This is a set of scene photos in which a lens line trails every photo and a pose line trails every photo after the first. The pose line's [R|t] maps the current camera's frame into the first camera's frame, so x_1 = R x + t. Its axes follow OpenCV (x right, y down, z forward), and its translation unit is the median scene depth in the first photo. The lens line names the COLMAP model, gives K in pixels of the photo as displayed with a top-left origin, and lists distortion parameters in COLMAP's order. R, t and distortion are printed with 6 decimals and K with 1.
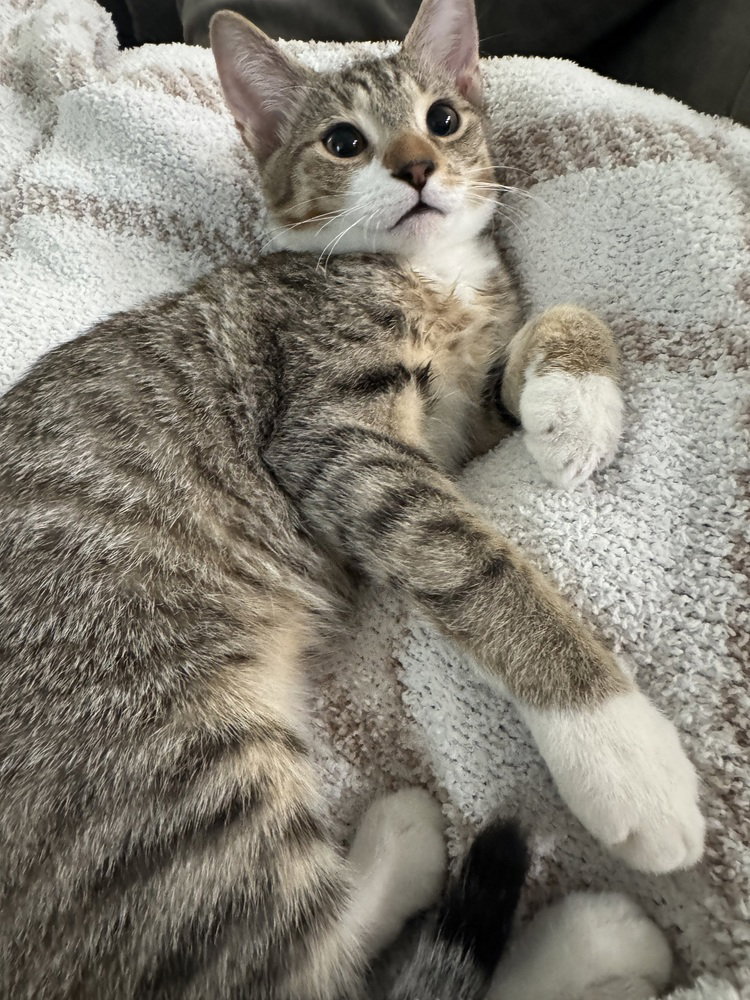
lens RADIAL K [[699.3, 0, 372.3], [0, 699.3, 509.7], [0, 0, 1]] dist [0.000395, 0.248685]
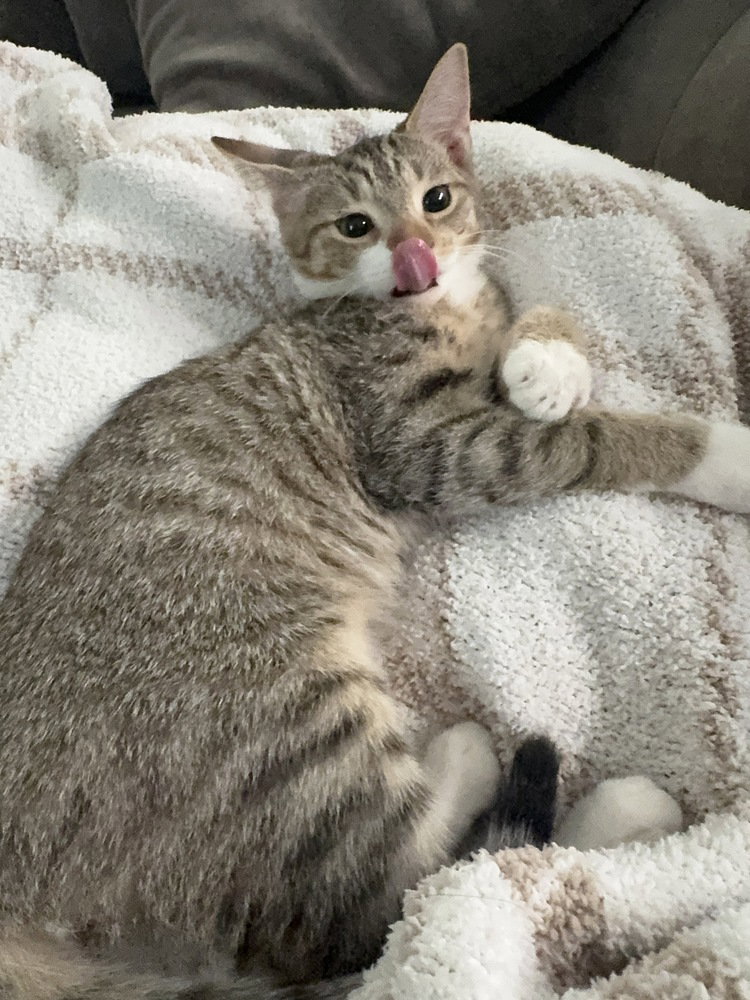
lens RADIAL K [[697.7, 0, 375.0], [0, 697.7, 500.0], [0, 0, 1]] dist [0.249652, -0.000284]
pose [[0.996349, -0.064836, 0.055534, -0.138988], [0.066735, 0.997223, -0.033059, 0.030034], [-0.053237, 0.036644, 0.997909, -0.284071]]
